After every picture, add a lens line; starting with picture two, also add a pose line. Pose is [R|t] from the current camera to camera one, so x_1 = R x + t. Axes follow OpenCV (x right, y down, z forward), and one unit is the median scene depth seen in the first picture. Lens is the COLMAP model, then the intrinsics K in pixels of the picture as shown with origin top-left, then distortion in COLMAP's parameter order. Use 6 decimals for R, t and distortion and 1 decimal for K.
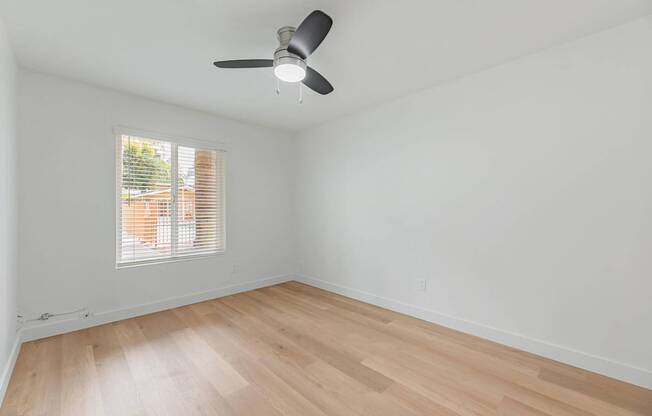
lens RADIAL K [[264.5, 0, 321.1], [0, 264.5, 211.6], [0, 0, 1]] dist [0.000461, 0.000085]
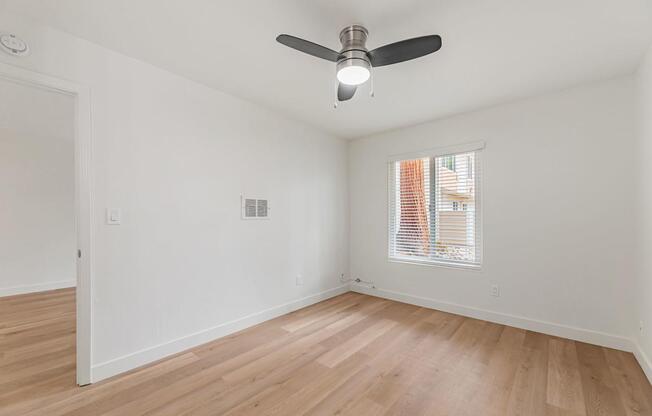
lens RADIAL K [[262.4, 0, 326.4], [0, 262.4, 217.7], [0, 0, 1]] dist [-0.000117, -0.000047]
pose [[0.118349, 0.002577, -0.992969, 0.582783], [-0.014753, 0.999891, 0.000837, -0.003076], [0.992862, 0.014550, 0.118375, 0.563121]]
